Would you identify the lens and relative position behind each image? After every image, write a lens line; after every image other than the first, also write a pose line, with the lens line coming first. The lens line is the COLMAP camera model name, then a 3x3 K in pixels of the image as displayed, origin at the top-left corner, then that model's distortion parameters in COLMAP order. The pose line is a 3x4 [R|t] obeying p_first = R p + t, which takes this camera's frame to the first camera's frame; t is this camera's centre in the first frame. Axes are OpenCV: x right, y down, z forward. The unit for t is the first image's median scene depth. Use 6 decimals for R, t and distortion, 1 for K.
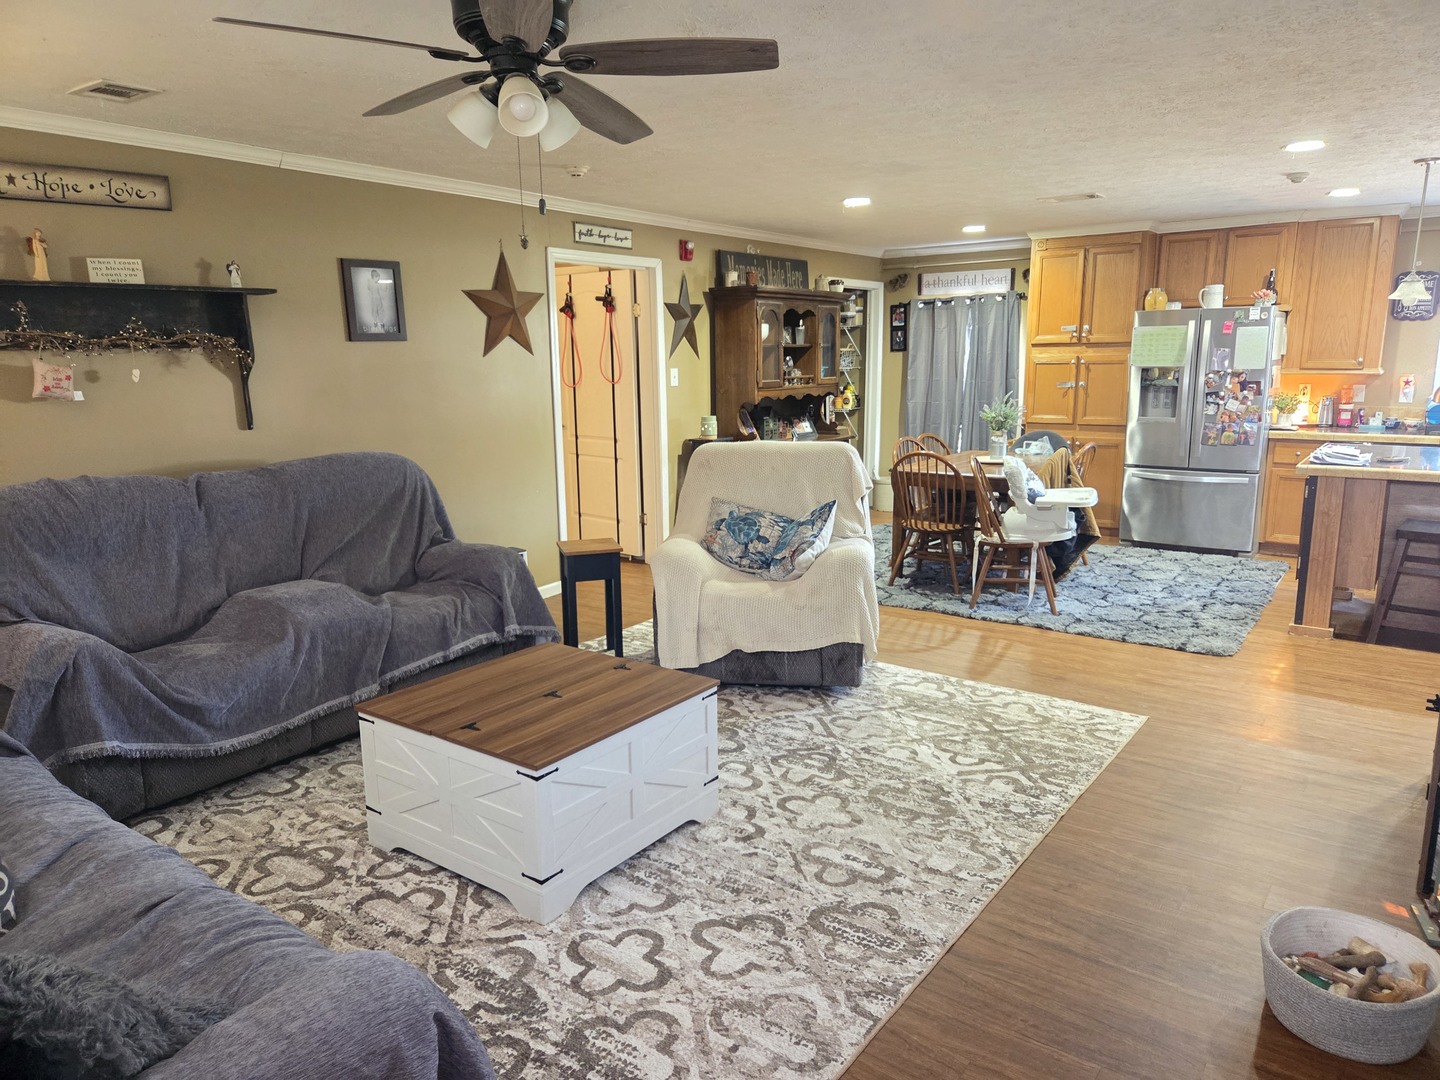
lens RADIAL K [[956.5, 0, 720.0], [0, 956.5, 540.0], [0, 0, 1]] dist [0.078615, -0.066179]
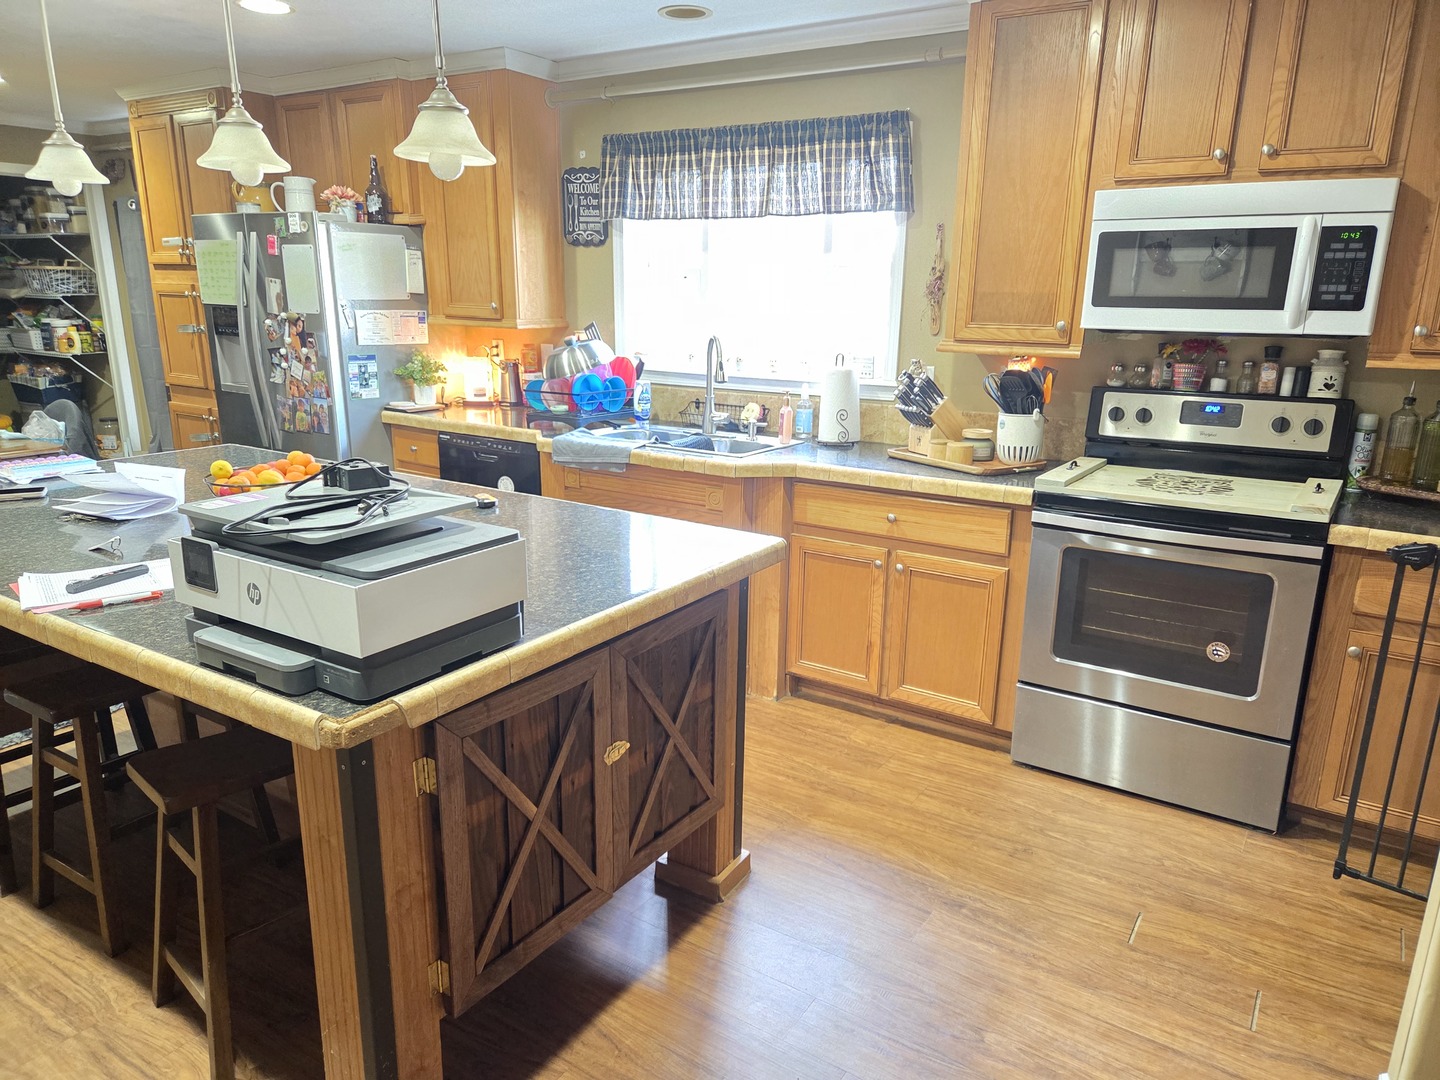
lens RADIAL K [[956.5, 0, 720.0], [0, 956.5, 540.0], [0, 0, 1]] dist [0.078615, -0.066179]
pose [[0.997952, 0.005383, 0.063748, 1.419417], [-0.009621, 0.997749, 0.066373, -0.134059], [-0.063247, -0.066850, 0.995756, 0.634346]]
